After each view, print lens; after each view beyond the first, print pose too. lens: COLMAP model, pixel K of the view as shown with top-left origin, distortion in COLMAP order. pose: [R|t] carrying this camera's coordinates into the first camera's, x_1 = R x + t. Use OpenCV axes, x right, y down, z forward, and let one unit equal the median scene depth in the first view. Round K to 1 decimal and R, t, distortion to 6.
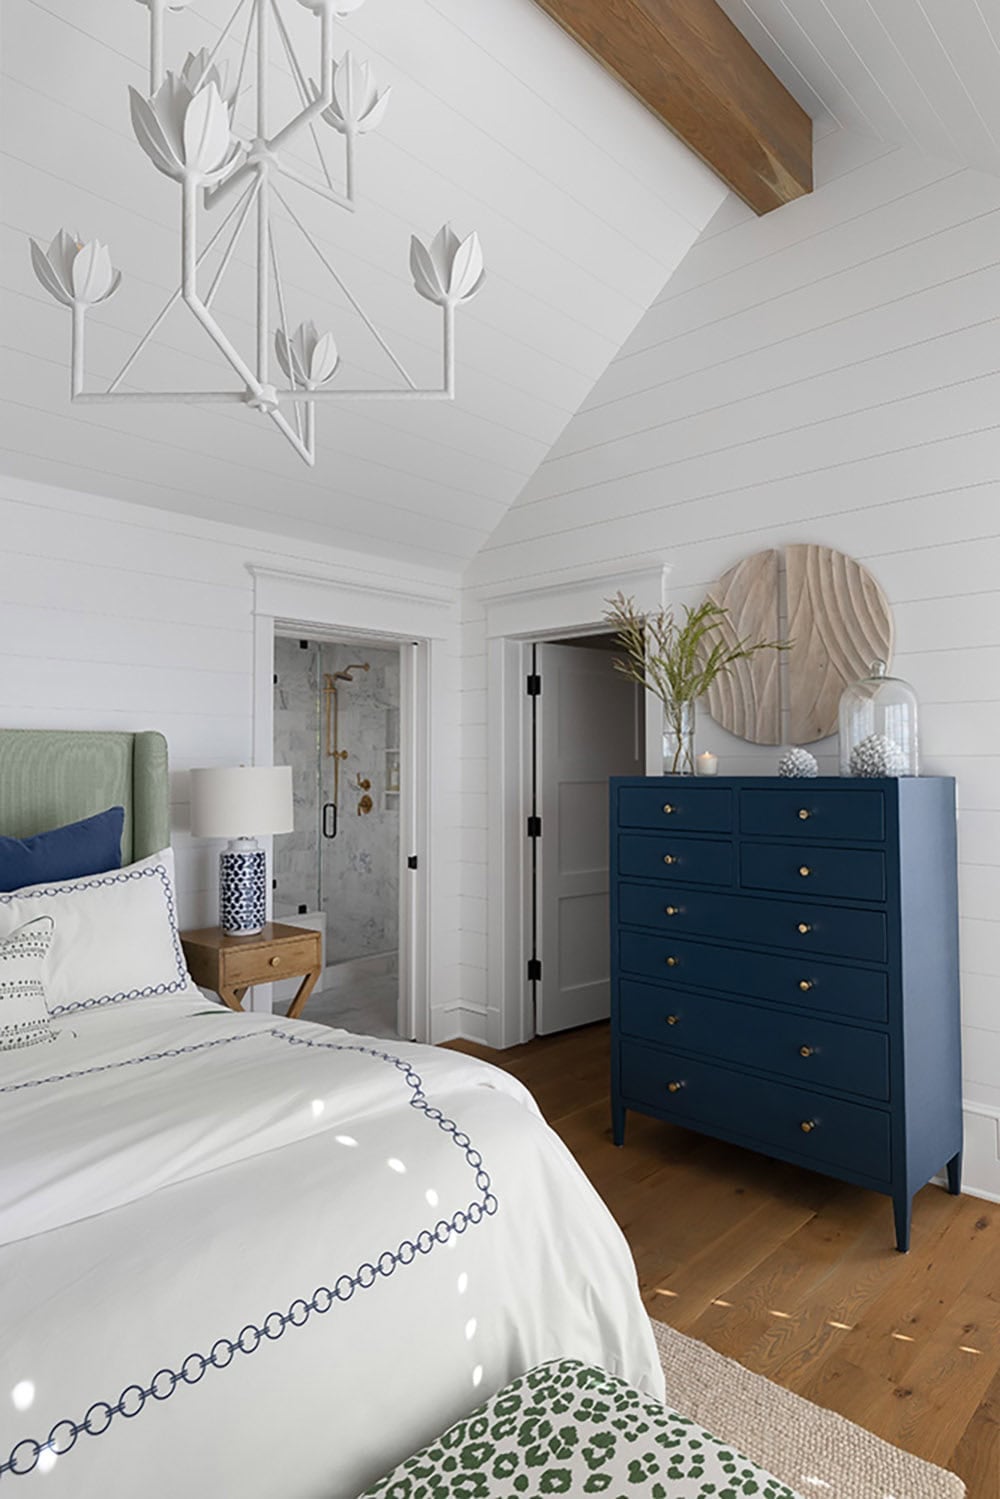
lens RADIAL K [[874.3, 0, 500.0], [0, 874.3, 749.5], [0, 0, 1]] dist [0.002207, 0.001058]
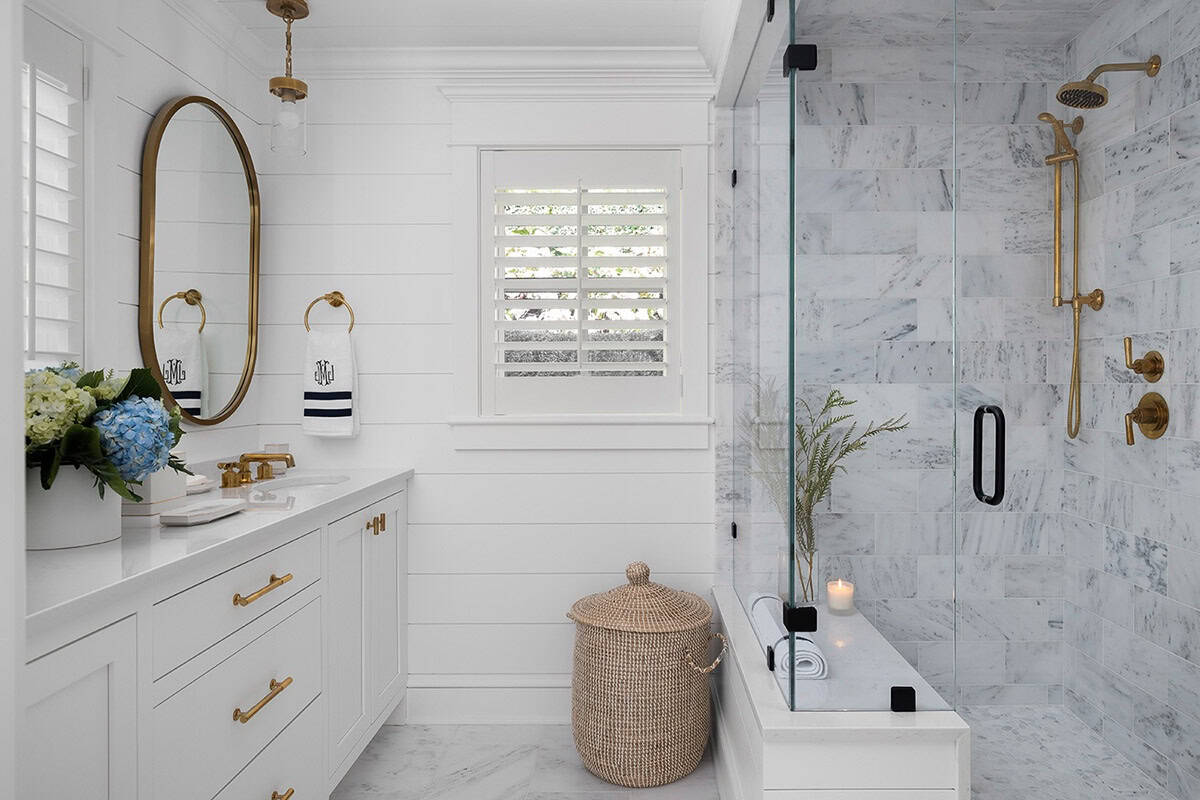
lens RADIAL K [[699.9, 0, 704.1], [0, 699.9, 394.6], [0, 0, 1]] dist [0.002207, 0.001058]
pose [[0.686904, 0.003387, -0.726741, -0.038384], [0.016639, 0.999654, 0.020386, 0.026683], [0.726558, -0.026096, 0.686609, 0.392657]]
